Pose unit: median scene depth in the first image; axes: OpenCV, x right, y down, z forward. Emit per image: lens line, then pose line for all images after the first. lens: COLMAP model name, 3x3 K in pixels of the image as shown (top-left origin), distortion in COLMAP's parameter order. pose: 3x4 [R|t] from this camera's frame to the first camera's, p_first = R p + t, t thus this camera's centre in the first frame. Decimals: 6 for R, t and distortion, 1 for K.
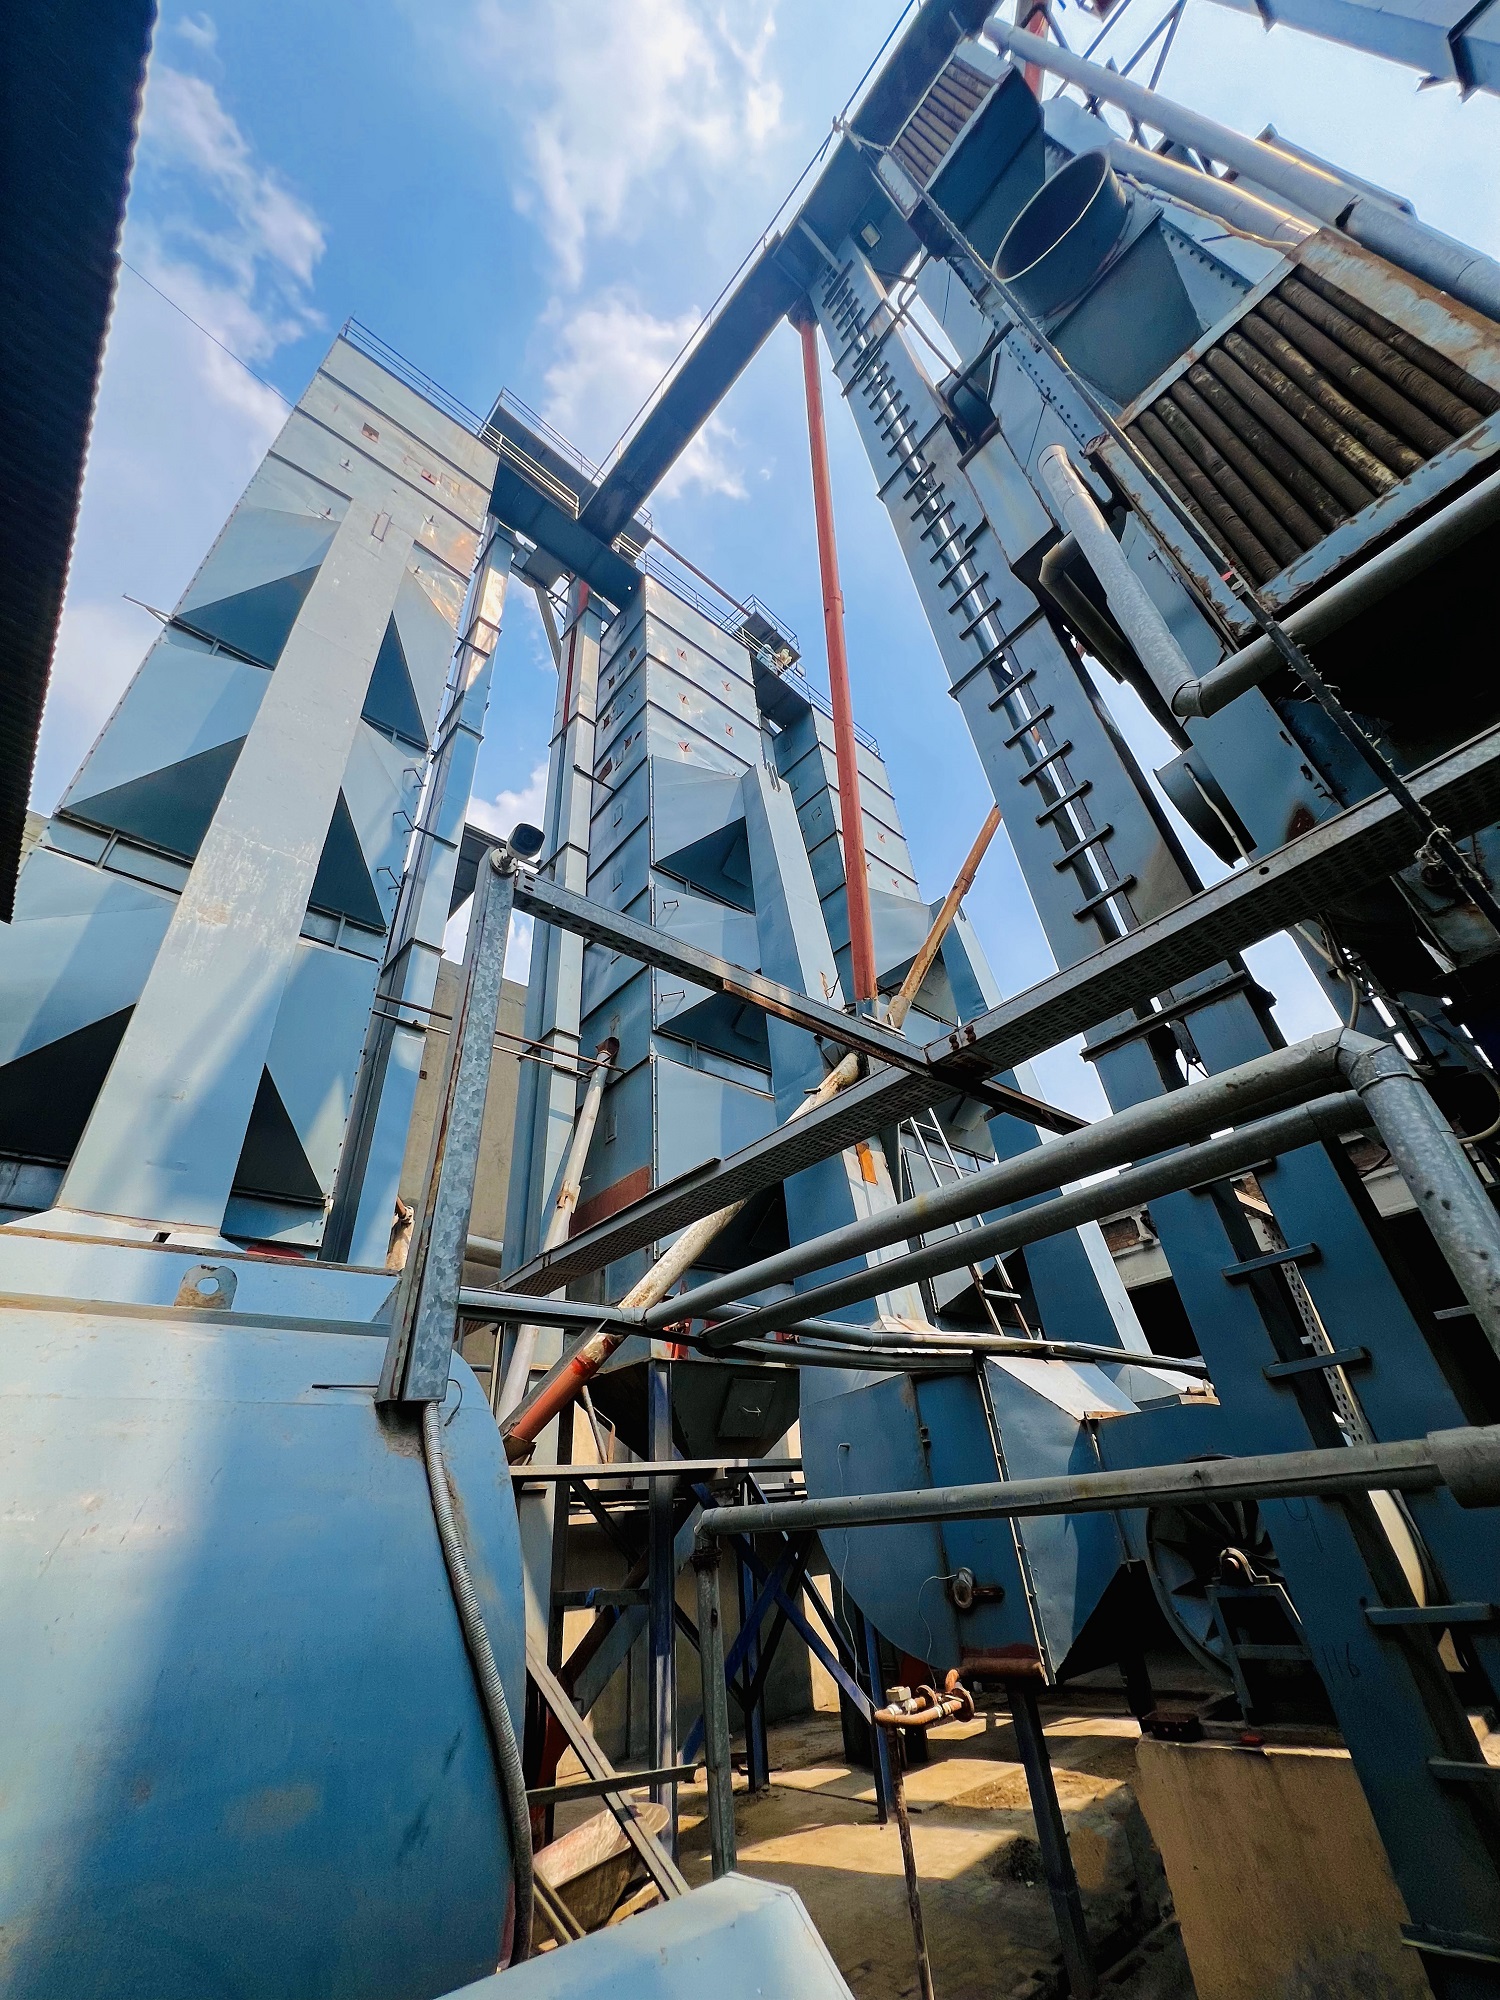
lens RADIAL K [[796.6, 0, 750.1], [0, 796.6, 1000.6], [0, 0, 1]] dist [-0.005203, 0.001877]
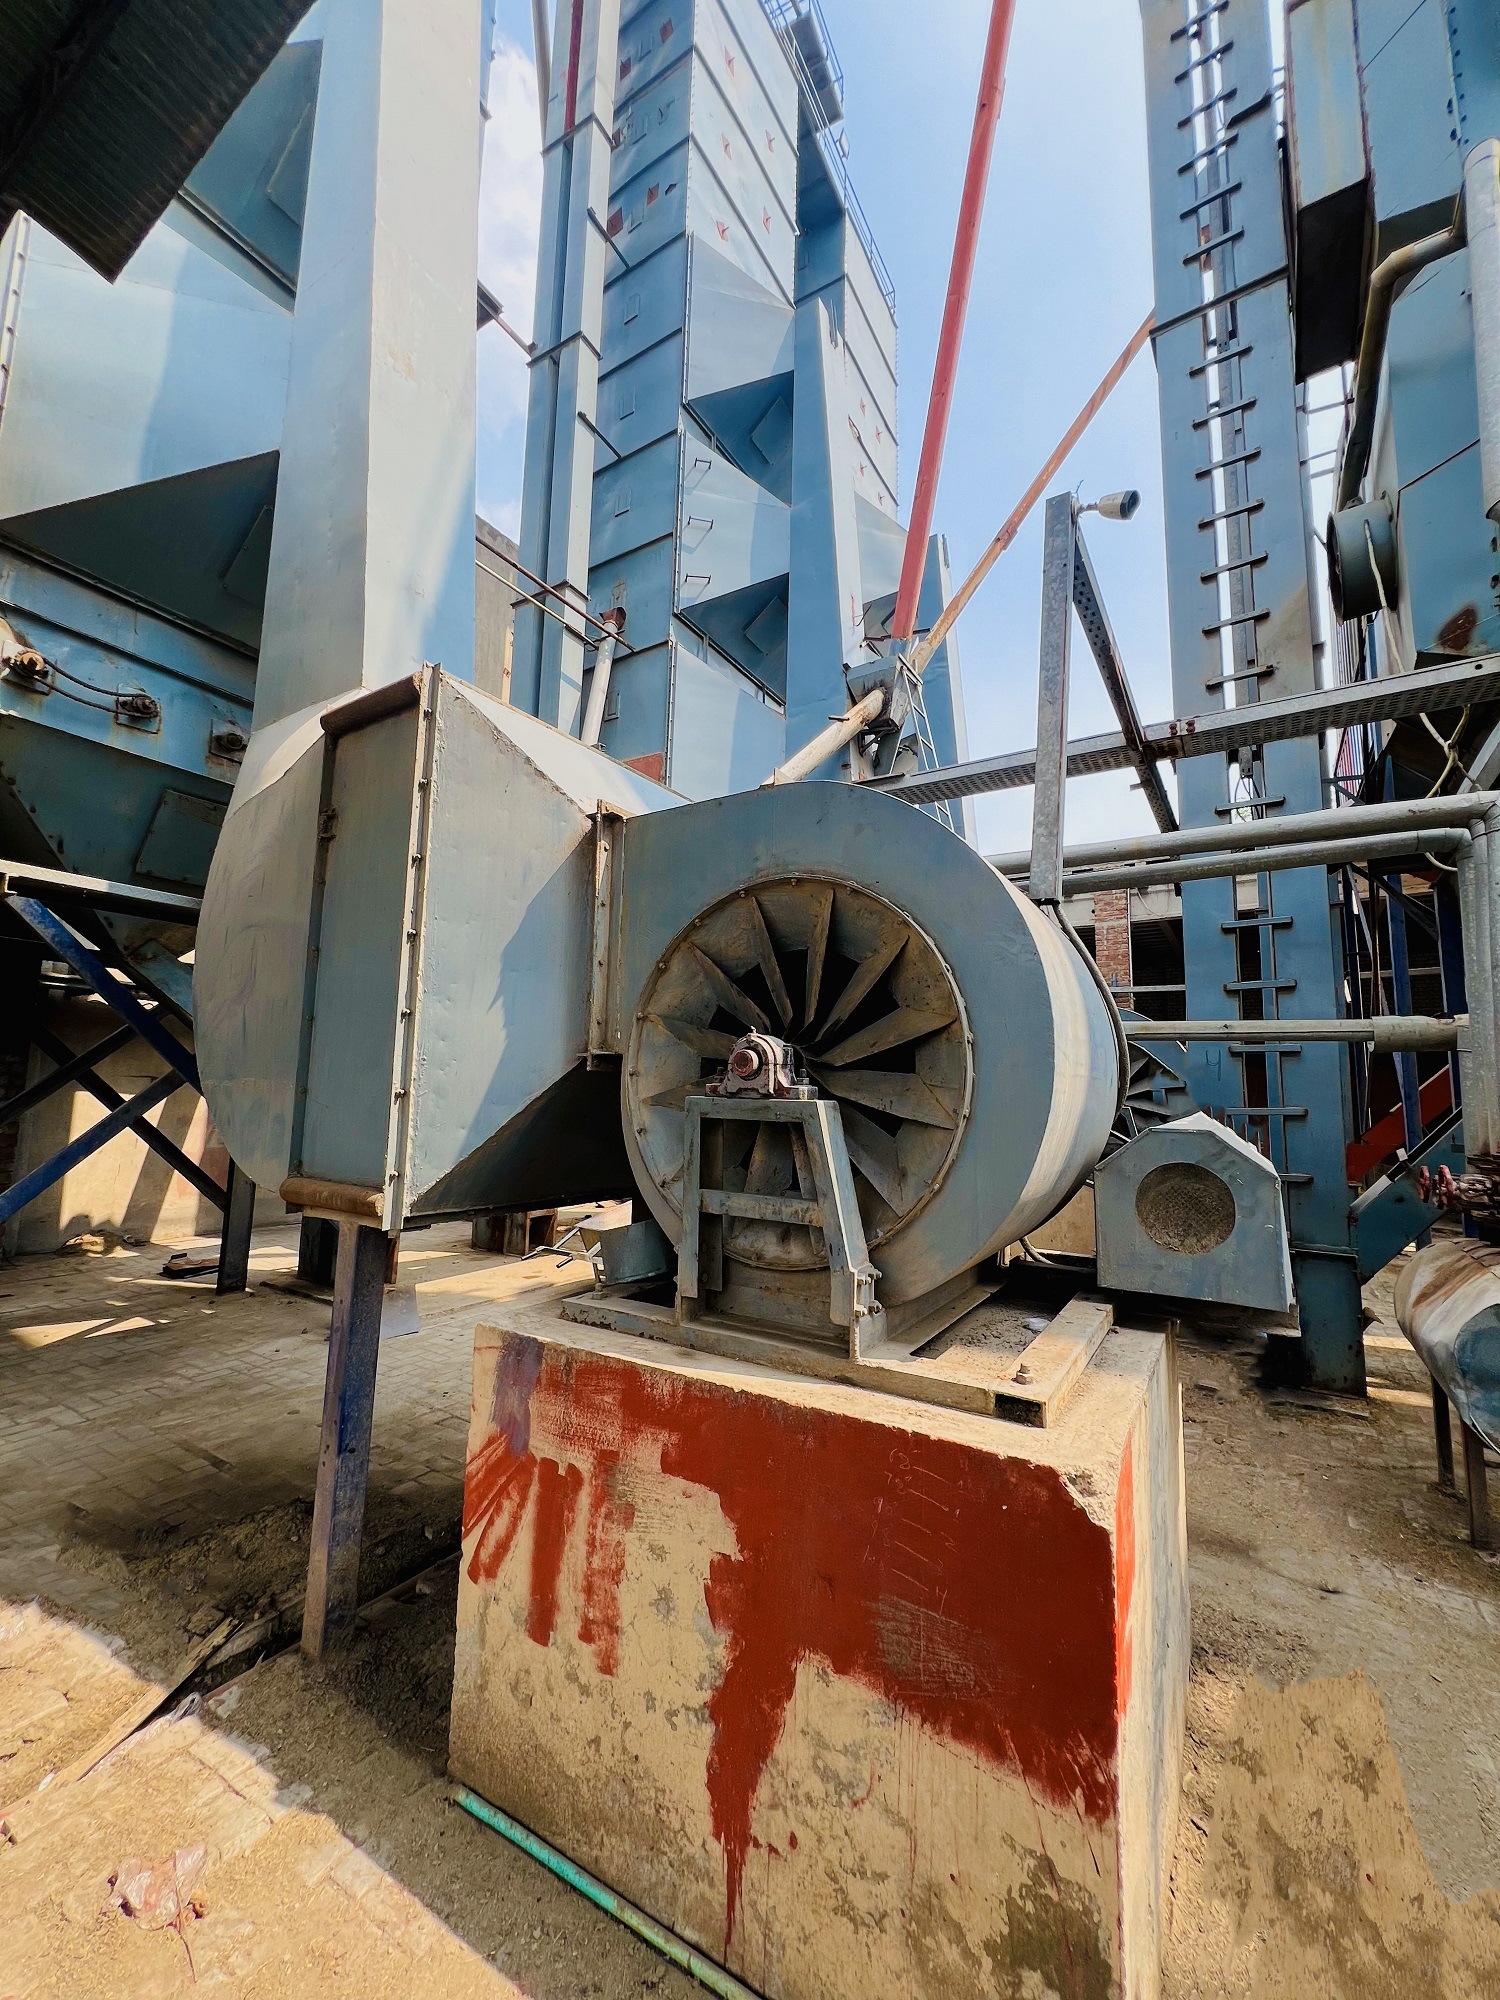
lens RADIAL K [[796.6, 0, 740.7], [0, 796.6, 996.4], [0, 0, 1]] dist [-0.005203, 0.001877]
pose [[0.952237, 0.135210, 0.273794, -0.238010], [-0.244338, 0.875161, 0.417602, 0.021349], [-0.183150, -0.464554, 0.866398, -0.067927]]
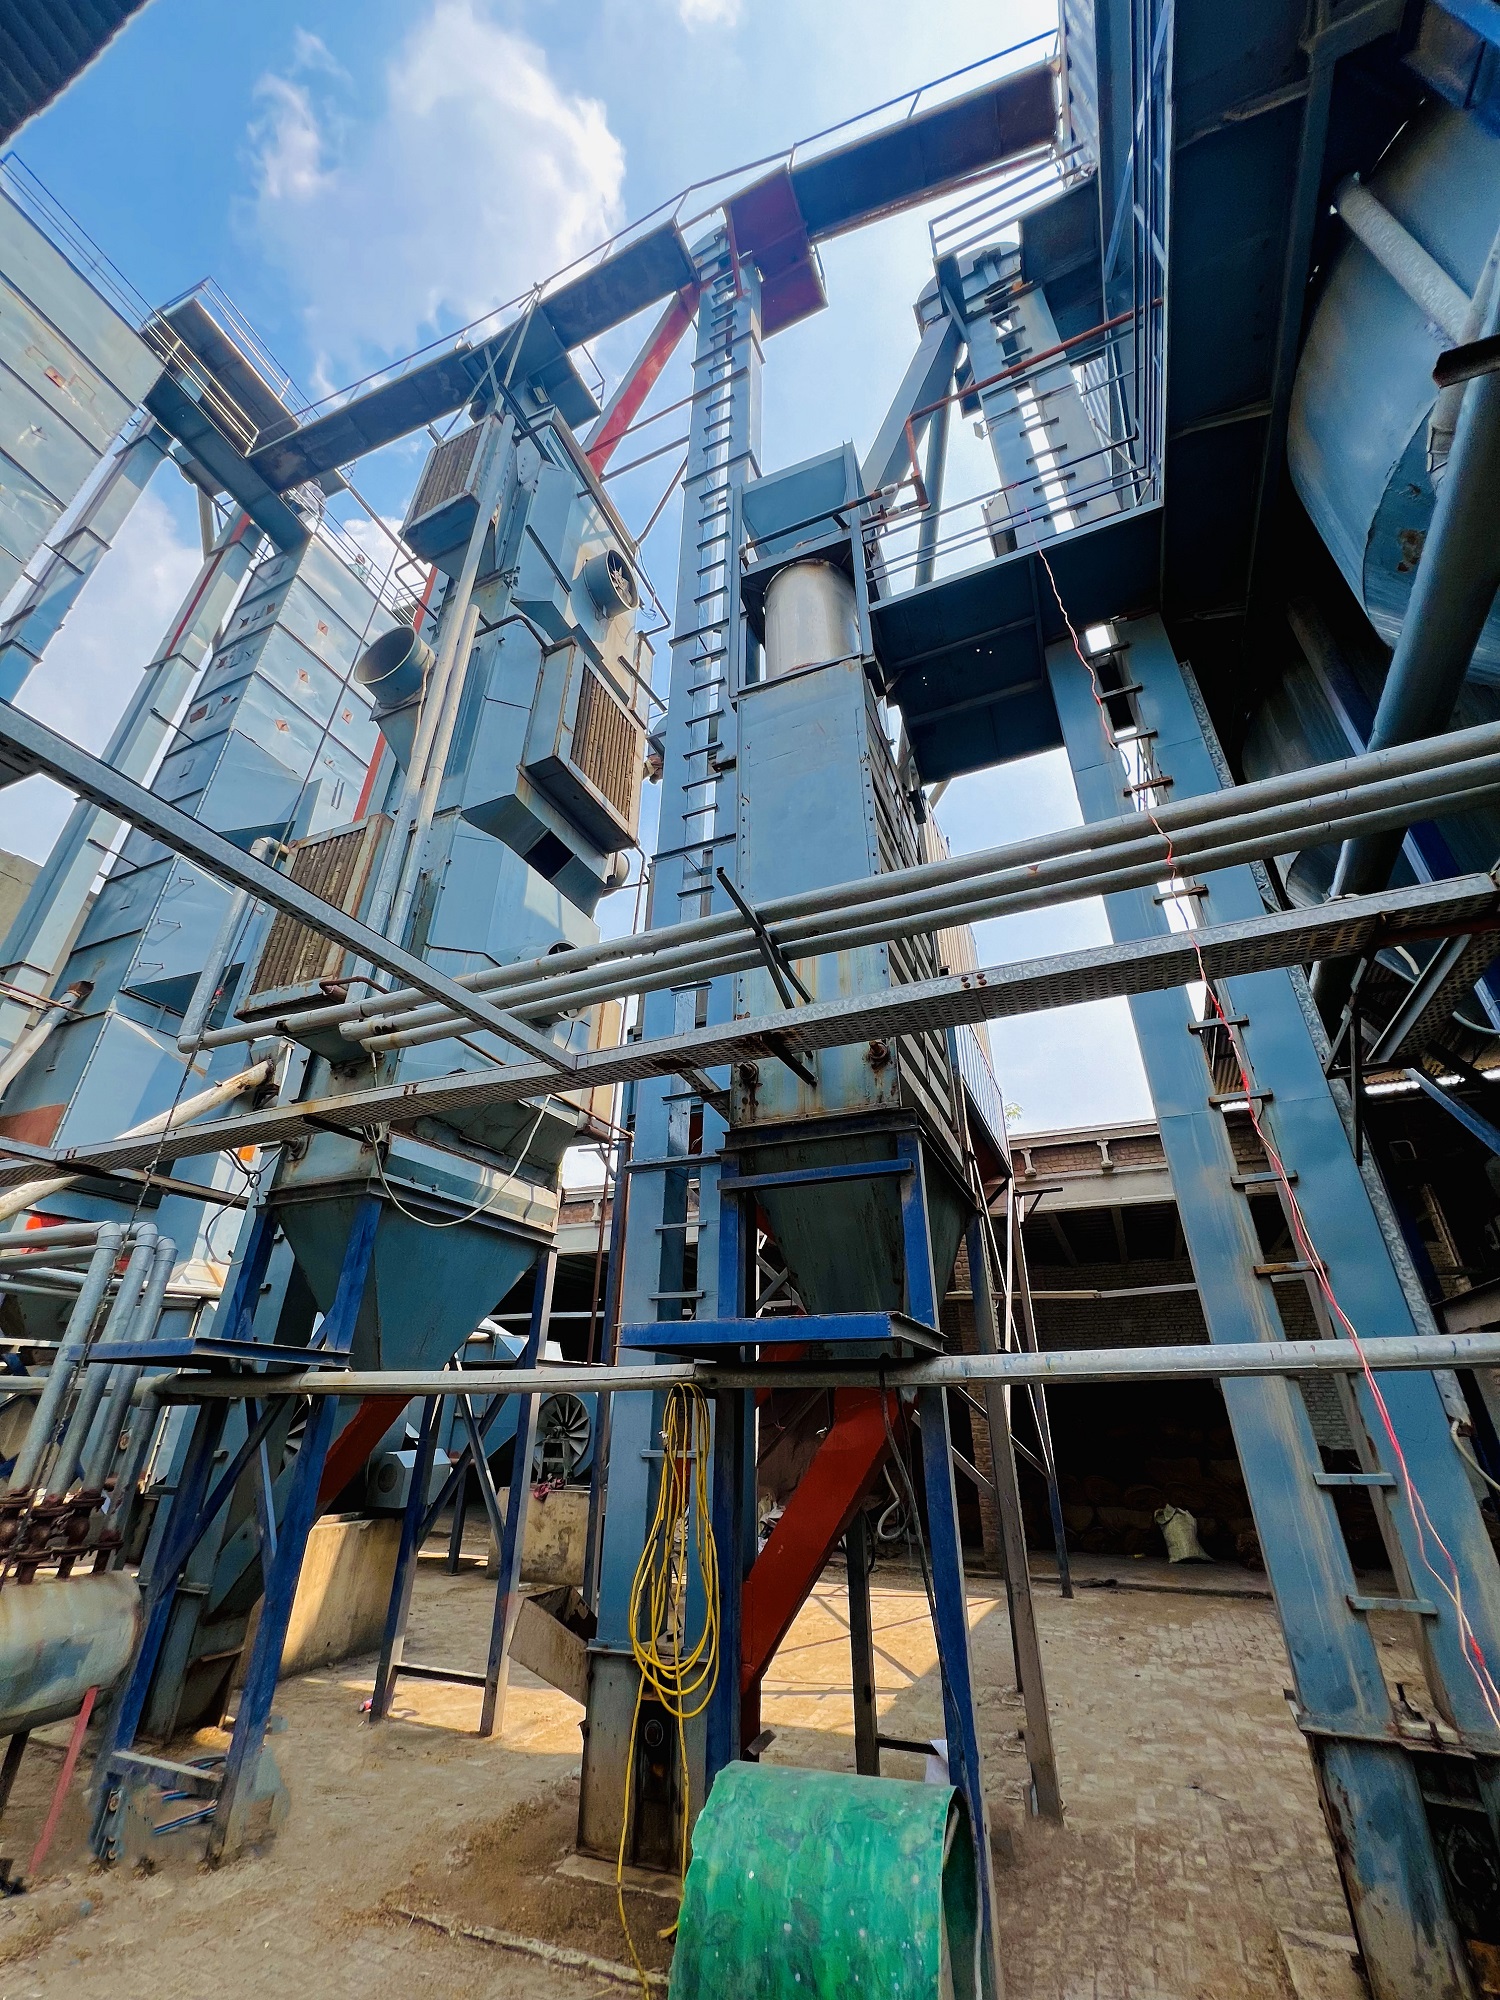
lens RADIAL K [[796.6, 0, 751.2], [0, 796.6, 996.5], [0, 0, 1]] dist [-0.005203, 0.001877]
pose [[0.899294, 0.274452, 0.340509, 0.308768], [-0.305249, 0.951462, 0.039287, -0.274023], [-0.313199, -0.139270, 0.939420, -0.381789]]
